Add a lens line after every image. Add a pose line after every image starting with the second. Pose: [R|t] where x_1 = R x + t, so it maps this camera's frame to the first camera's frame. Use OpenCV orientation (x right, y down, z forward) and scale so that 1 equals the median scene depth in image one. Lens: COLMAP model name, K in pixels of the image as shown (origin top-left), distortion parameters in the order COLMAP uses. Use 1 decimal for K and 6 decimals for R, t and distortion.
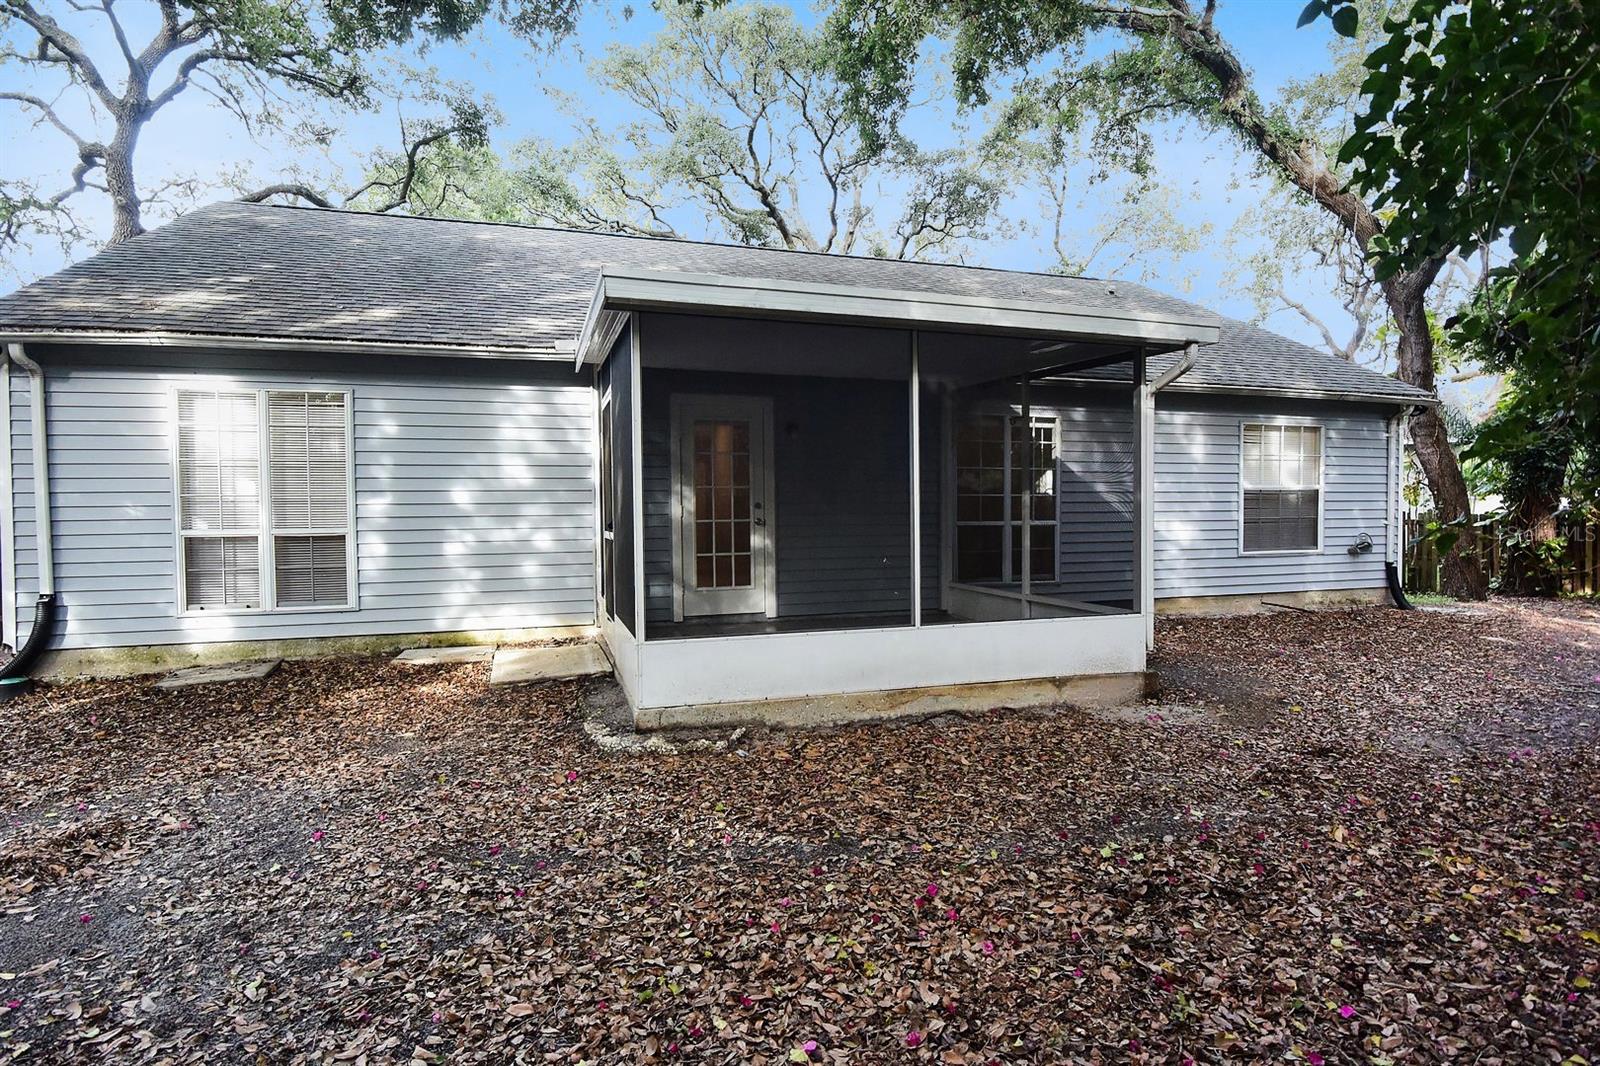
lens RADIAL K [[835.6, 0, 815.3], [0, 835.6, 540.1], [0, 0, 1]] dist [0.000207, -0.025742]
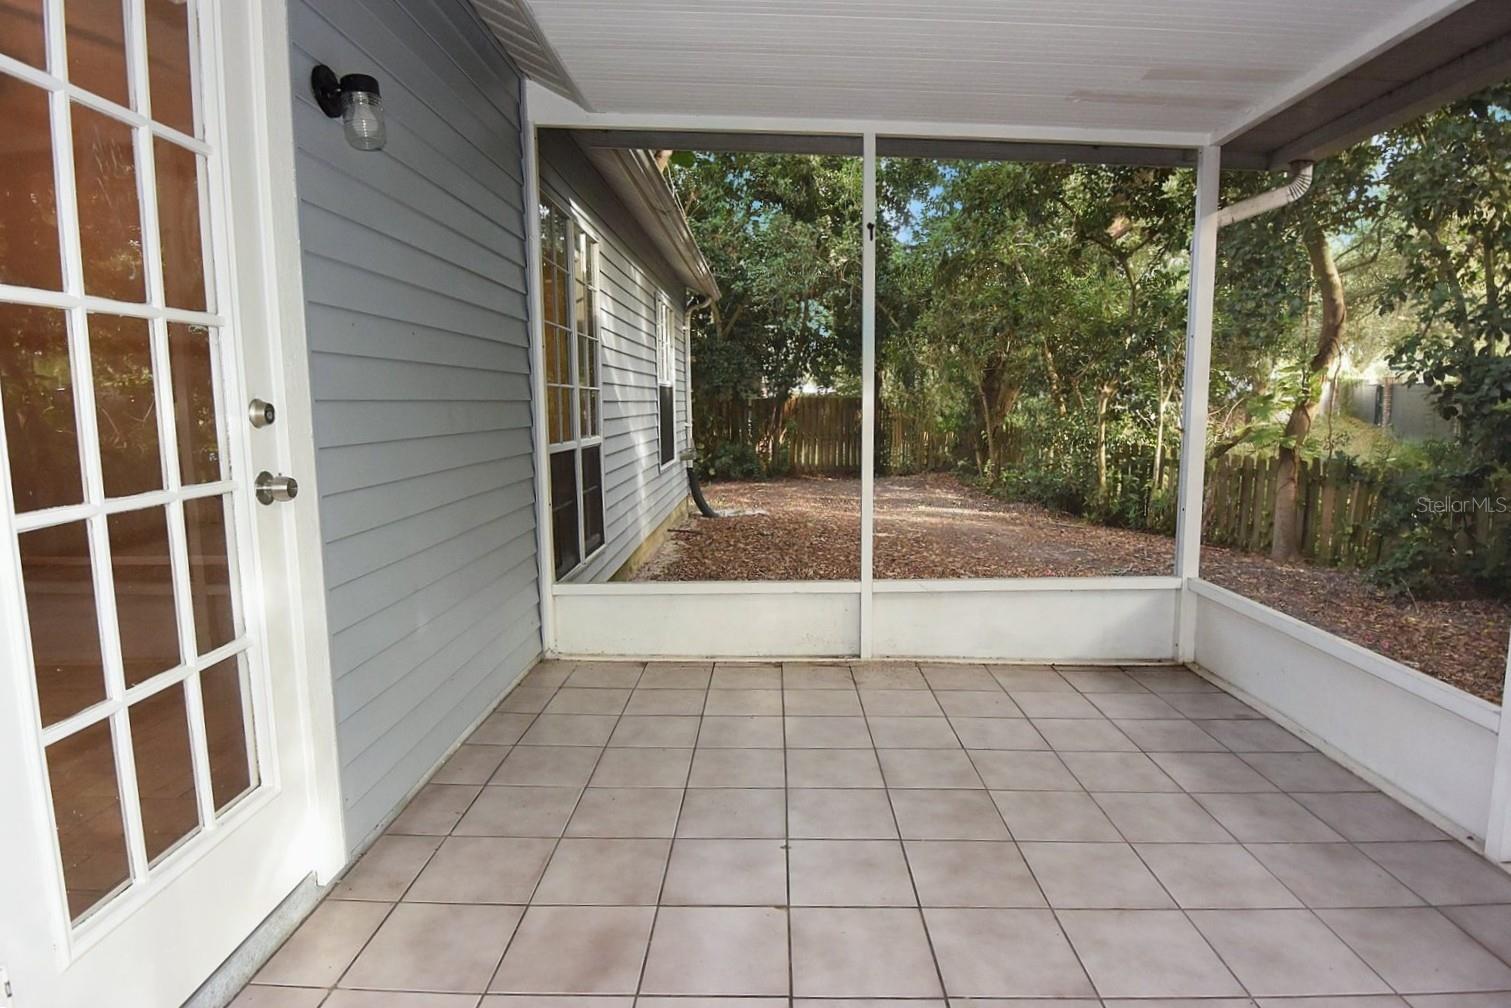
lens RADIAL K [[850.5, 0, 755.5], [0, 850.5, 504.0], [0, 0, 1]] dist [0.000112, 0.000024]
pose [[0.331437, -0.107096, 0.937379, -0.266179], [0.037583, 0.994247, 0.100305, -0.041993], [-0.942728, 0.001984, 0.333555, 0.934674]]
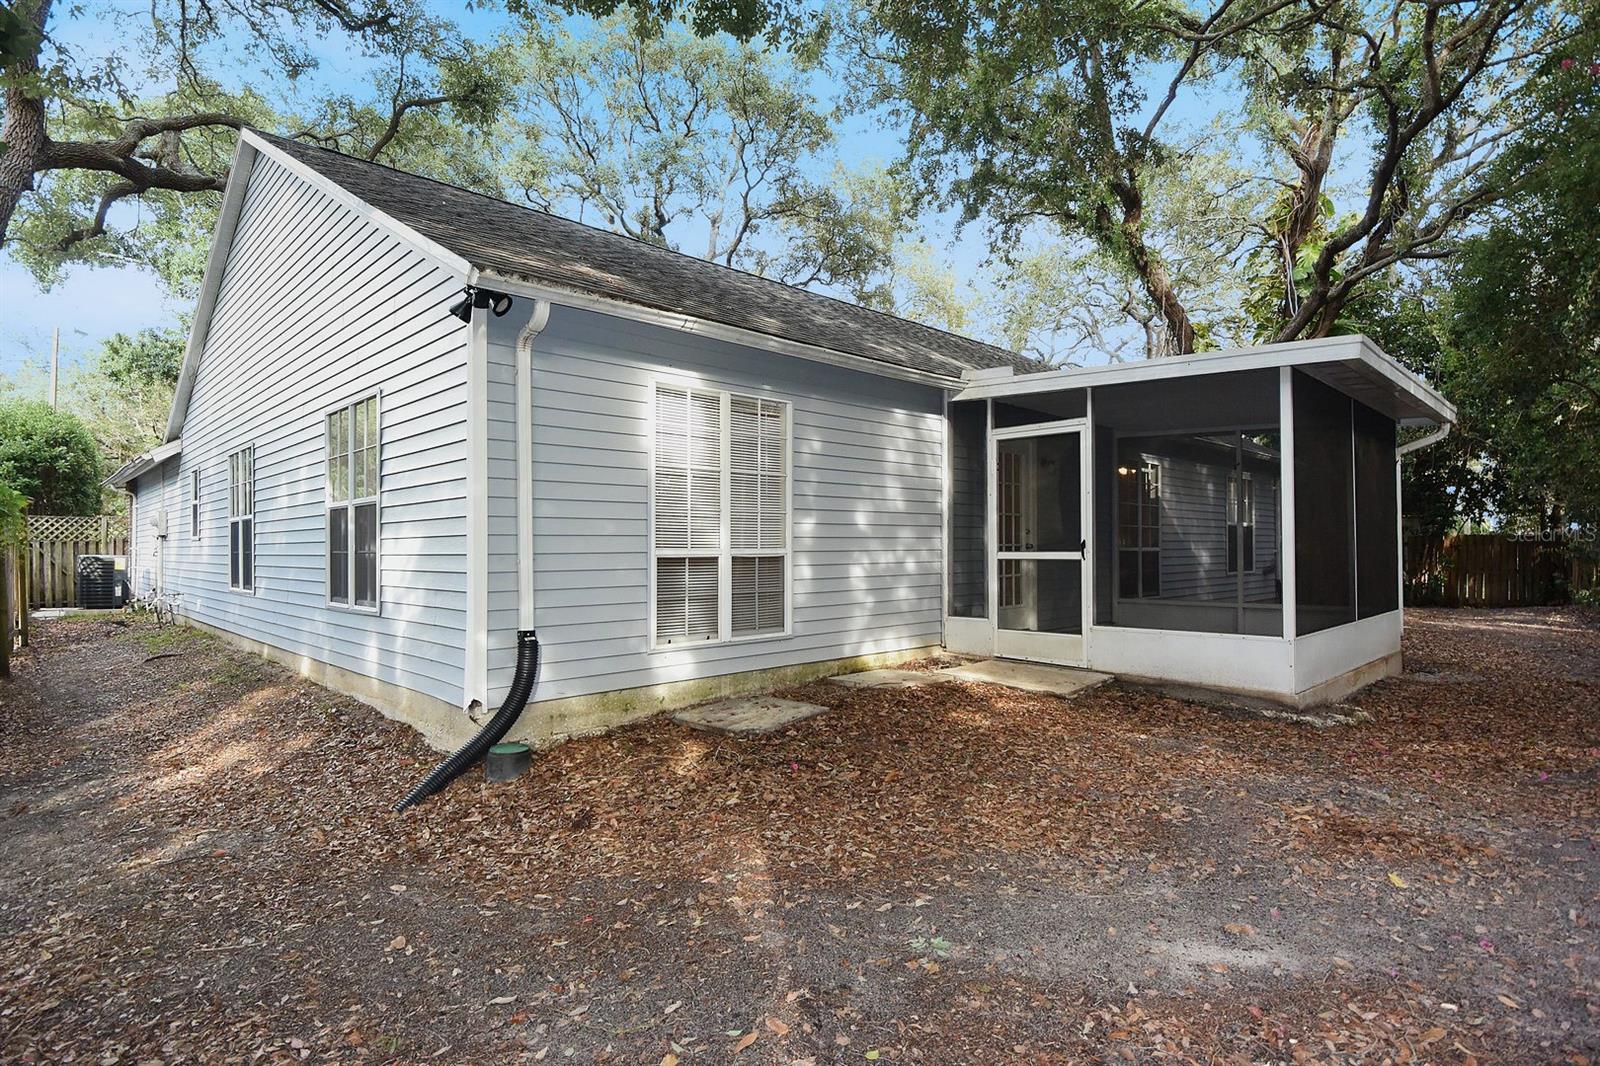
lens RADIAL K [[835.6, 0, 815.3], [0, 835.6, 540.1], [0, 0, 1]] dist [0.000207, -0.025742]
pose [[0.892044, 0.009659, 0.451845, -0.945056], [0.011243, 0.998988, -0.043550, 0.016322], [-0.451808, 0.043928, 0.891033, 0.159896]]
